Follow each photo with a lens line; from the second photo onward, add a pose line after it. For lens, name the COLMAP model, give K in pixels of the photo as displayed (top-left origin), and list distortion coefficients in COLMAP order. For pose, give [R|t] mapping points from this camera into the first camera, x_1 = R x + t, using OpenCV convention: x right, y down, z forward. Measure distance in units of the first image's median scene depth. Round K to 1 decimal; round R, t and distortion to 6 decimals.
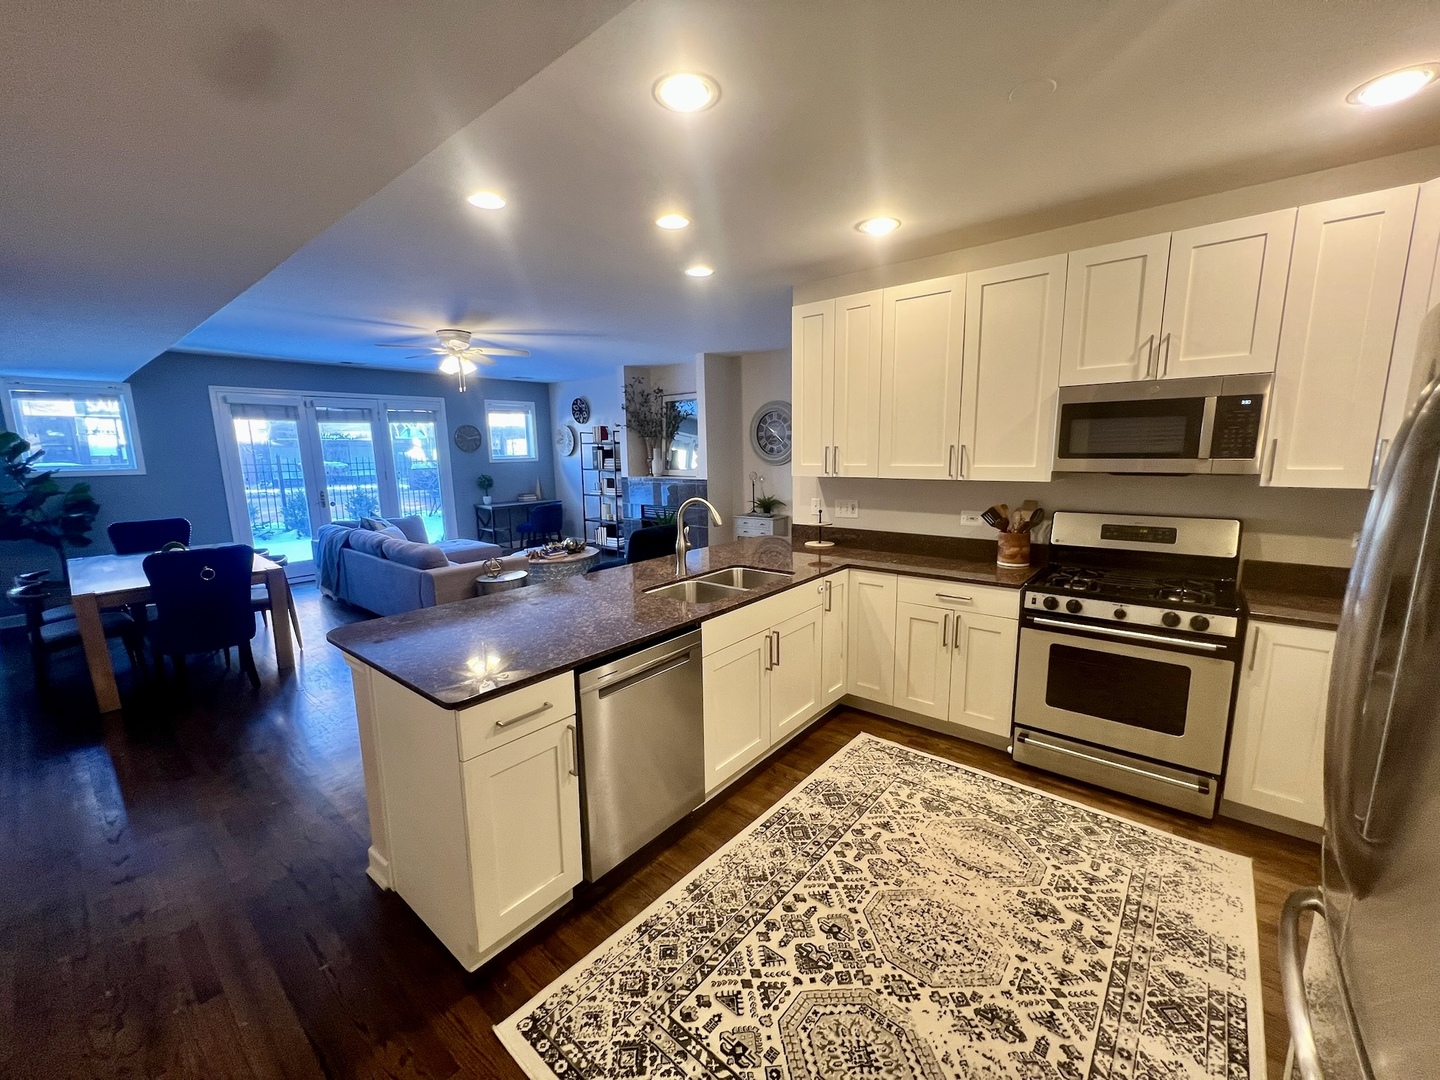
lens RADIAL K [[574.3, 0, 722.7], [0, 574.3, 544.3], [0, 0, 1]] dist [-0.002572, 0.000082]
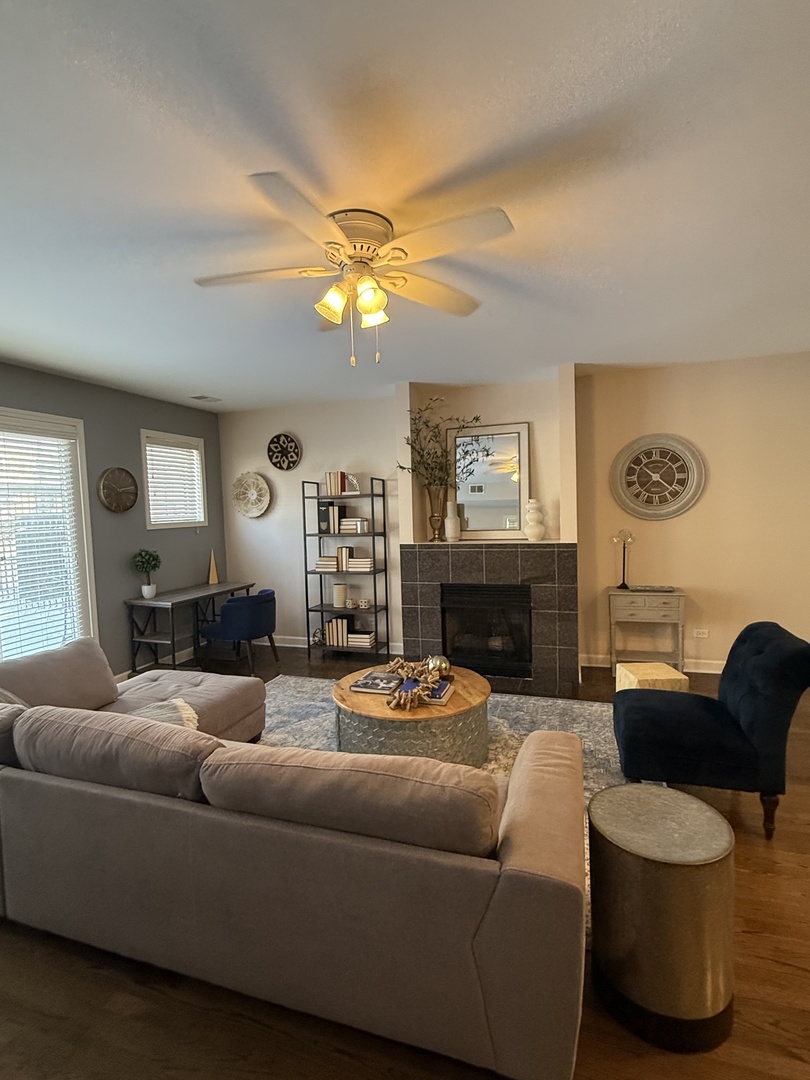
lens RADIAL K [[523.3, 0, 405.7], [0, 523.3, 537.2], [0, 0, 1]] dist [-0.005710, -0.000811]
pose [[0.934167, -0.033895, 0.355223, -0.986716], [0.075663, 0.991658, -0.104355, -0.156229], [-0.348722, 0.124362, 0.928939, 1.092701]]
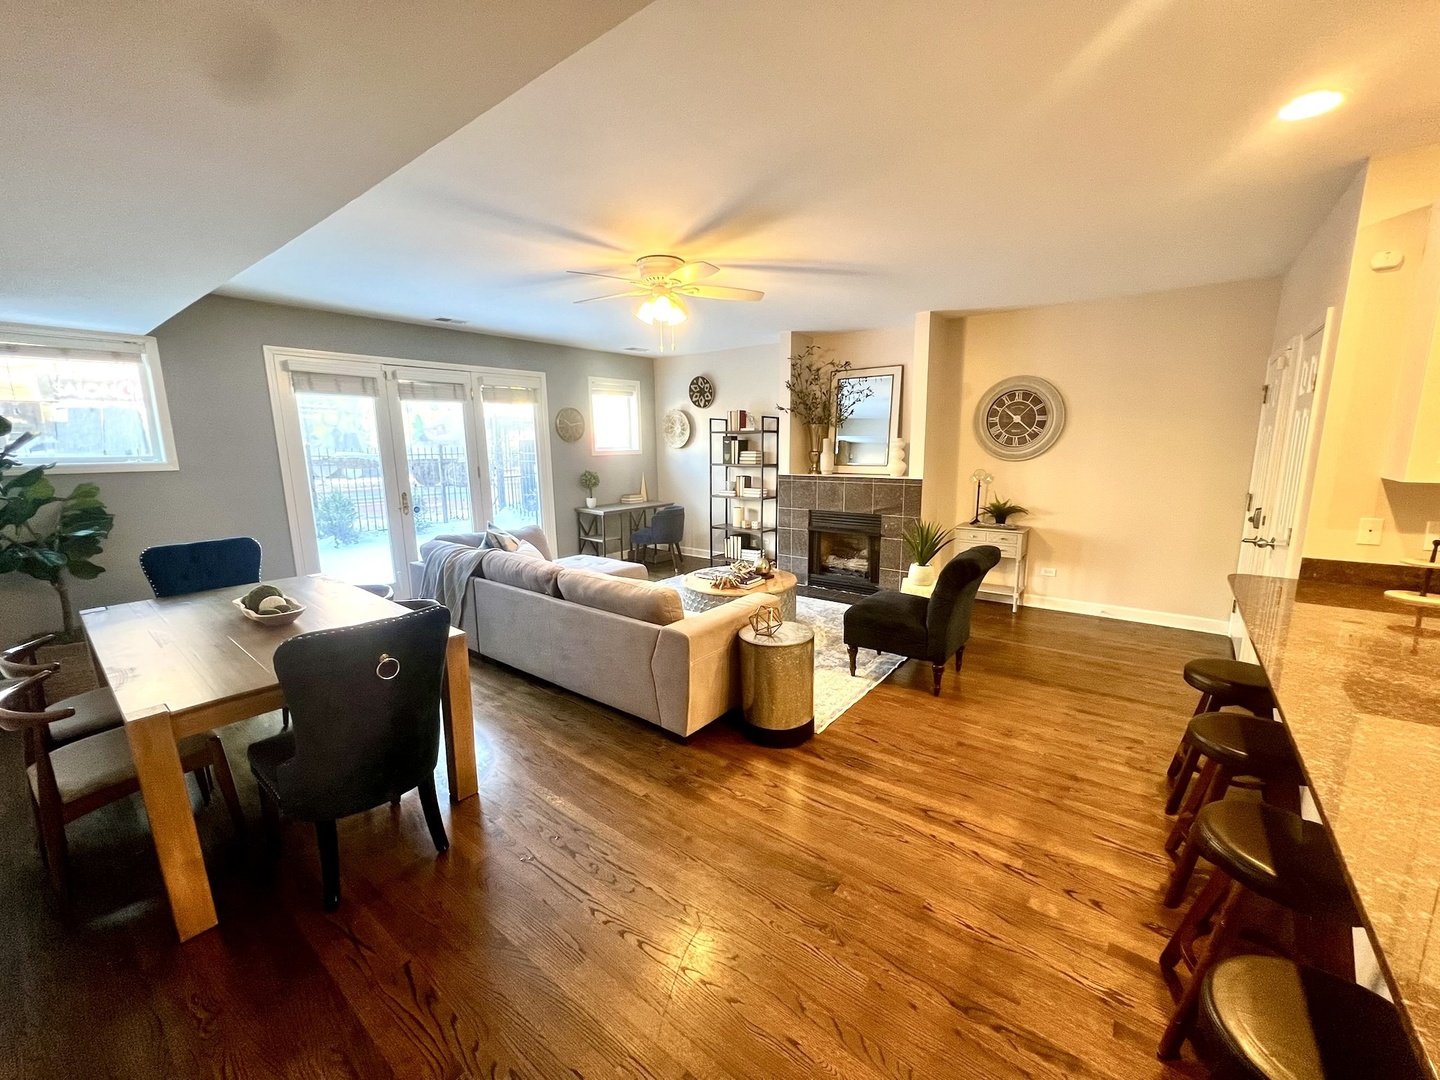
lens RADIAL K [[574.3, 0, 722.5], [0, 574.3, 544.0], [0, 0, 1]] dist [-0.002572, 0.000082]
pose [[0.999600, 0.000299, 0.028295, -0.702711], [-0.000563, 0.999956, 0.009337, -0.075602], [-0.028291, -0.009350, 0.999556, 0.546787]]
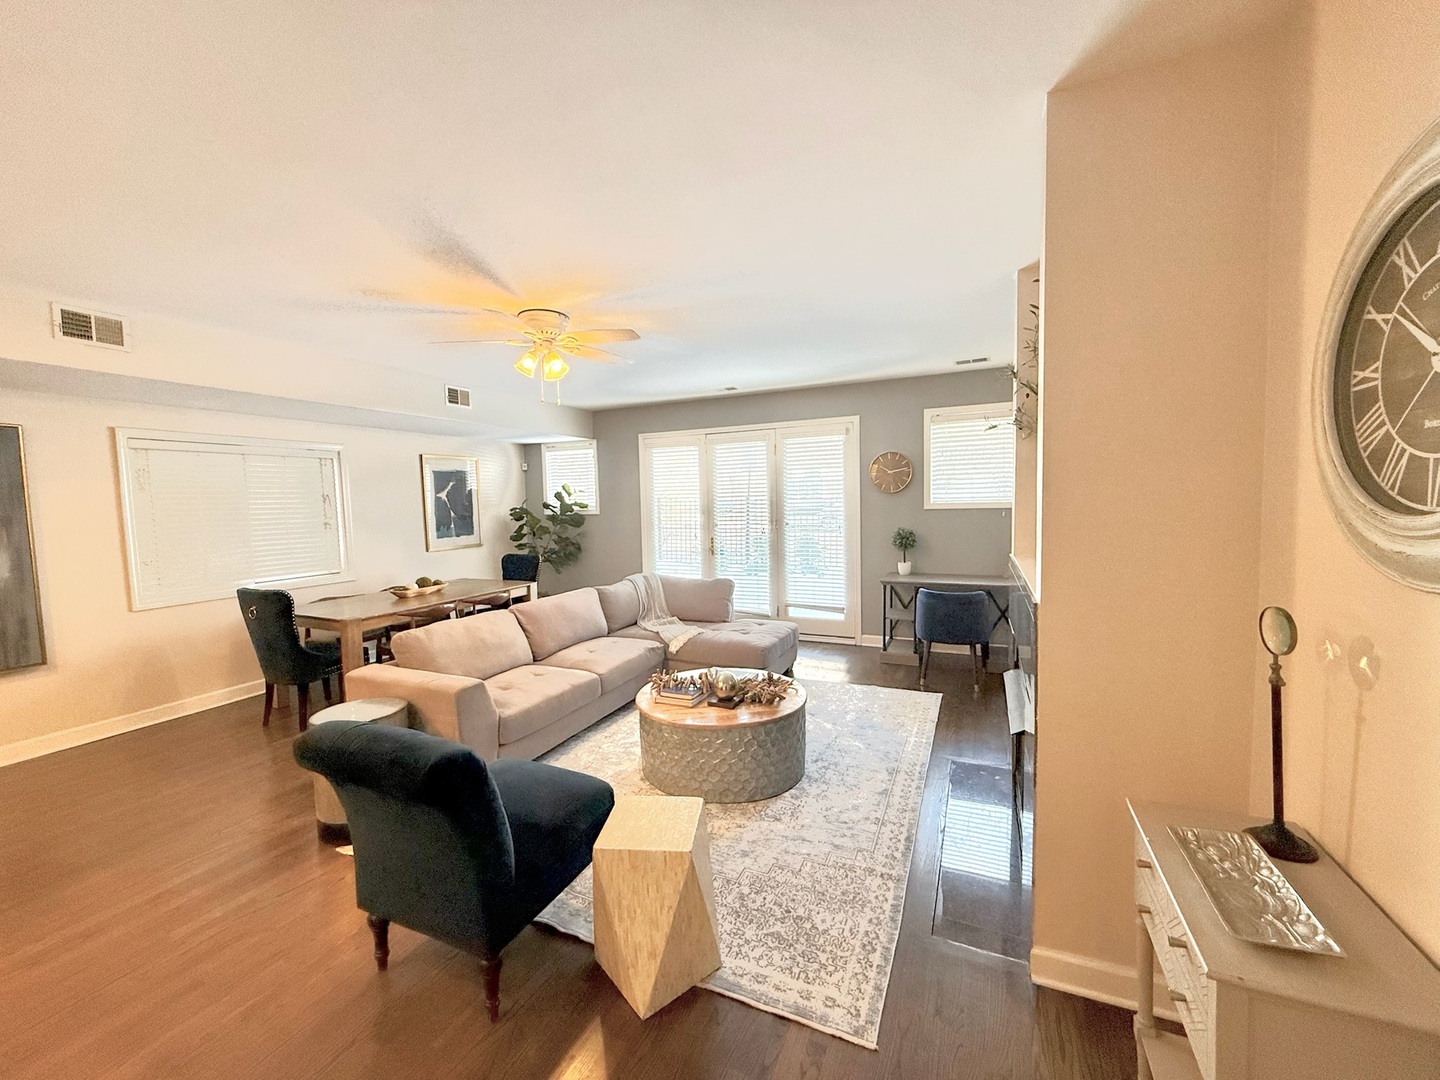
lens RADIAL K [[570.2, 0, 717.3], [0, 570.2, 543.8], [0, 0, 1]] dist [-0.001353, 0.001424]
pose [[0.257880, 0.082598, -0.962640, 0.388231], [-0.142184, 0.988736, 0.046748, -0.291089], [0.955658, 0.124817, 0.266720, 1.778946]]
